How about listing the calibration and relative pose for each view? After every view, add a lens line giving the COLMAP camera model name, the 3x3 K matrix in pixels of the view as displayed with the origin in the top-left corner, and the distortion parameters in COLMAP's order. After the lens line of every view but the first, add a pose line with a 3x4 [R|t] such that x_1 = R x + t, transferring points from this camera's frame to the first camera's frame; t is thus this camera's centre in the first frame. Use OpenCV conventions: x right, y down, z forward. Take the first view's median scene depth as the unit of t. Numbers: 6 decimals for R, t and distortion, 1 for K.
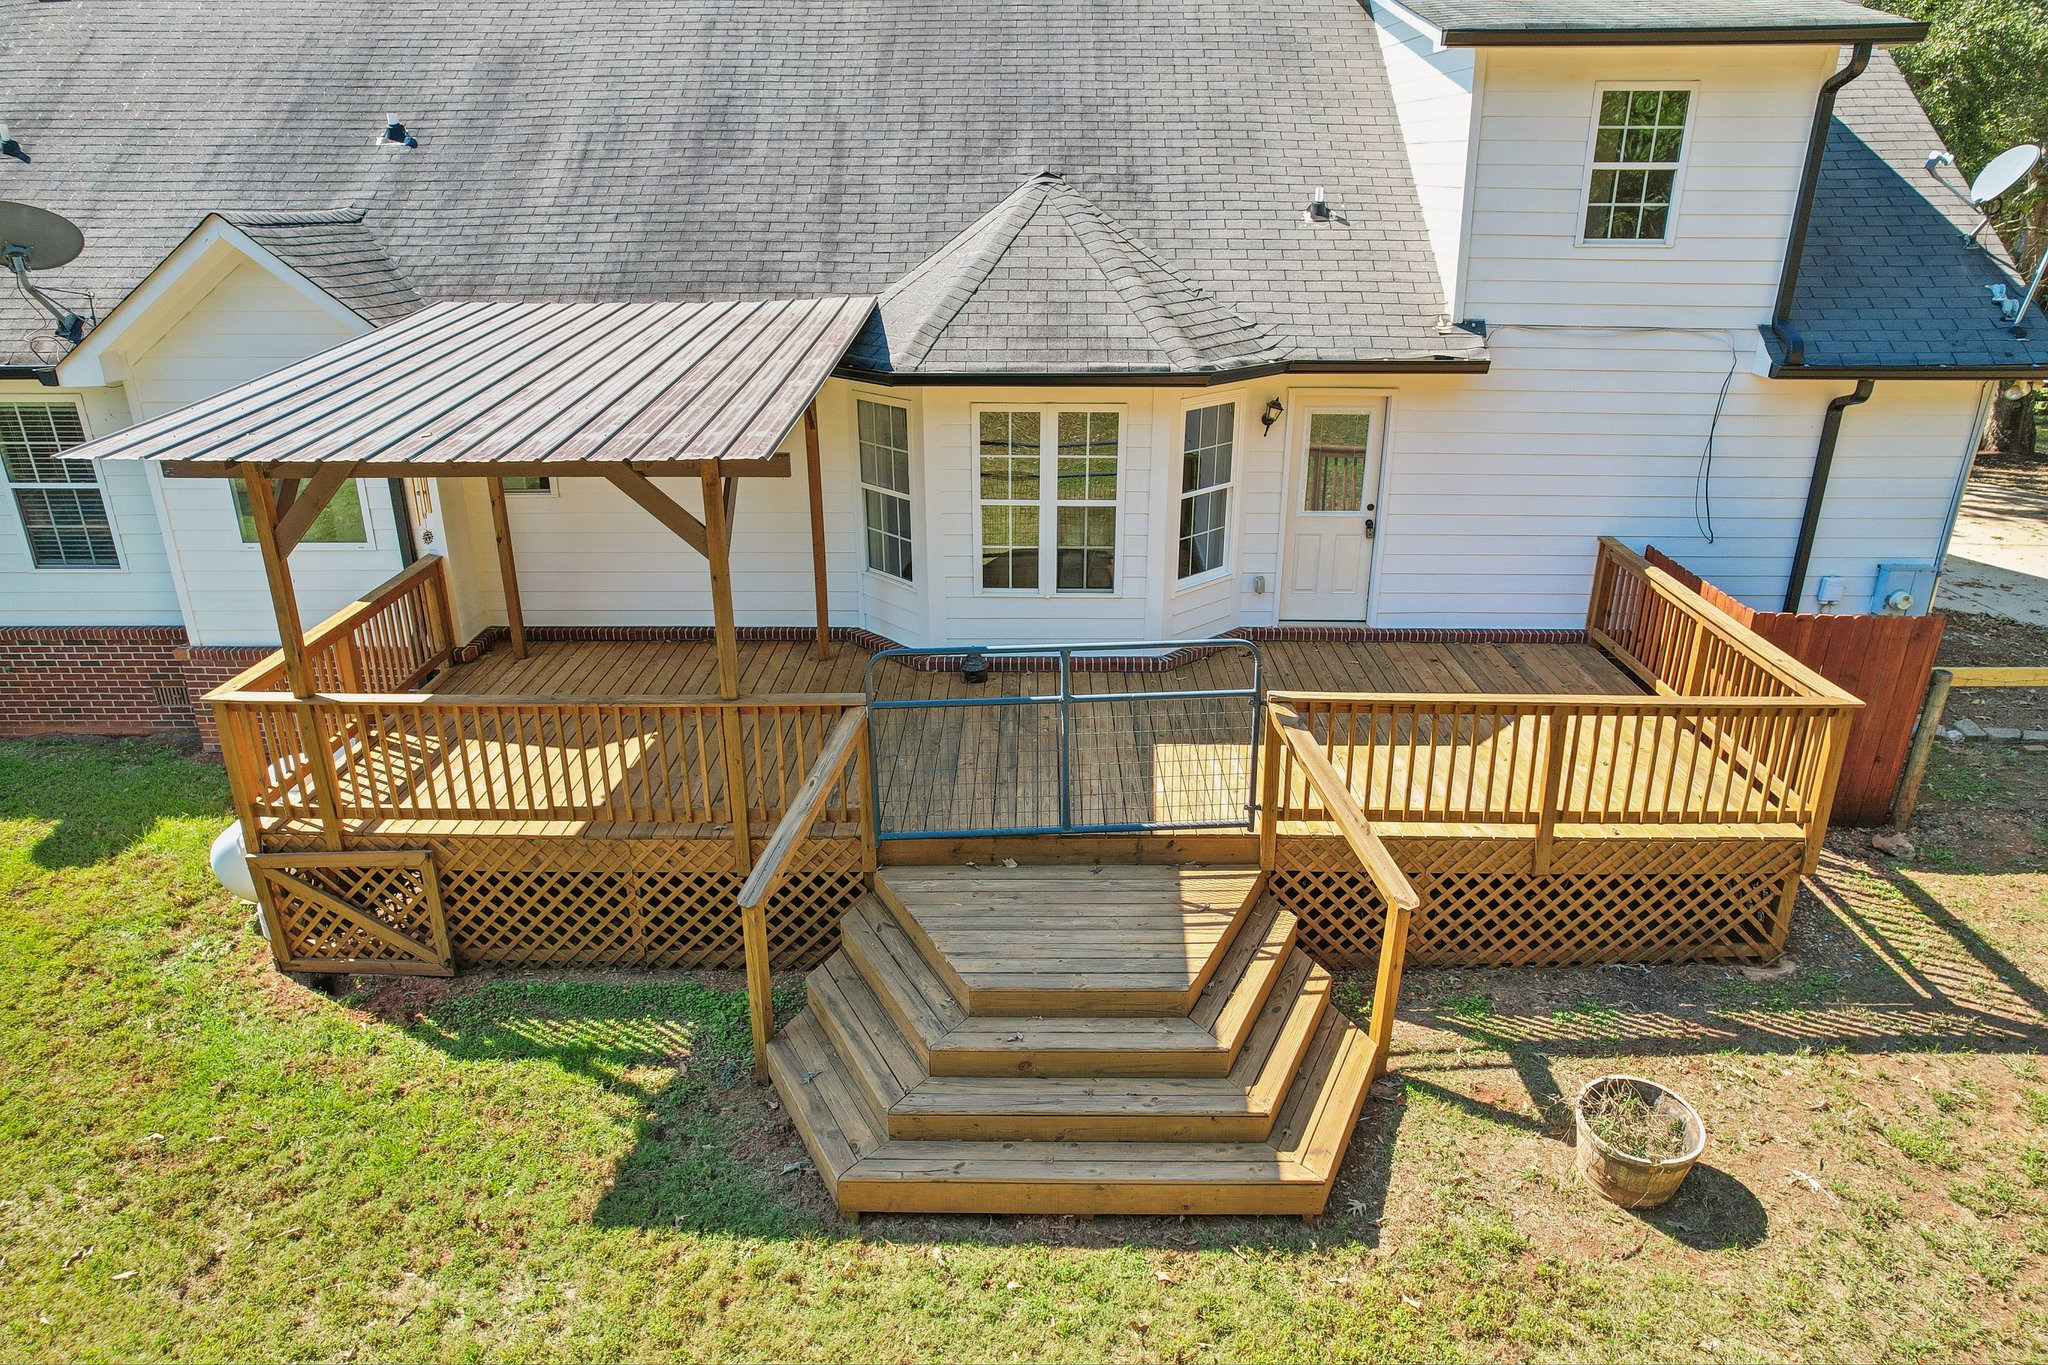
lens RADIAL K [[1306.4, 0, 1024.0], [0, 1306.4, 682.5], [0, 0, 1]] dist [-0.090077, 0.081975]
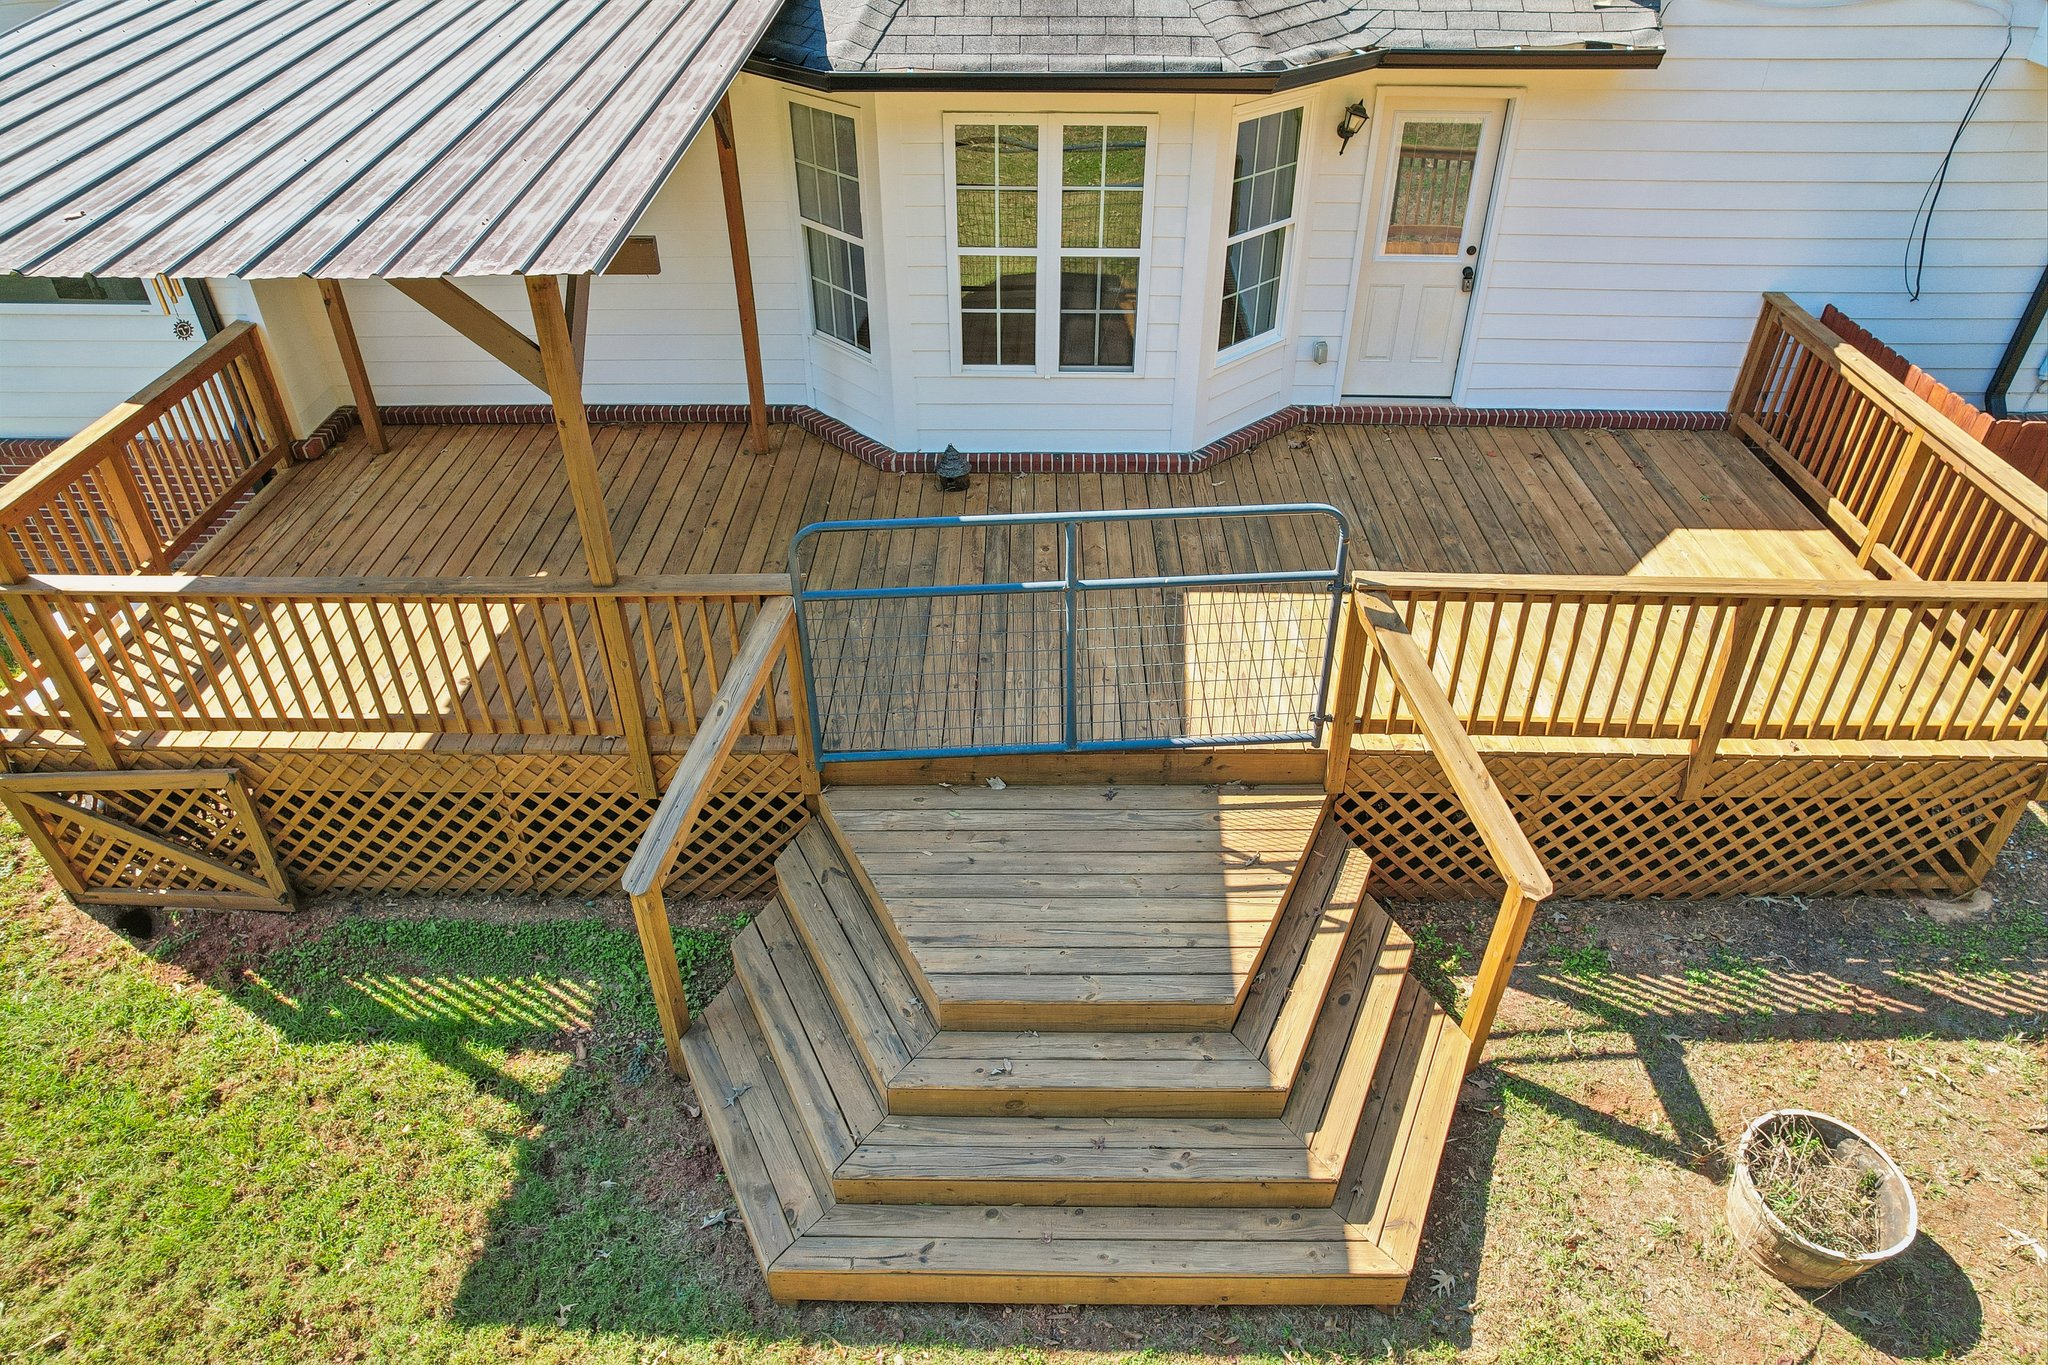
lens RADIAL K [[1306.4, 0, 1024.0], [0, 1306.4, 682.5], [0, 0, 1]] dist [-0.090077, 0.081975]
pose [[0.999999, 0.000172, 0.001148, 0.004575], [-0.000457, 0.967376, 0.253344, -0.111604], [-0.001067, -0.253344, 0.967376, 0.282706]]
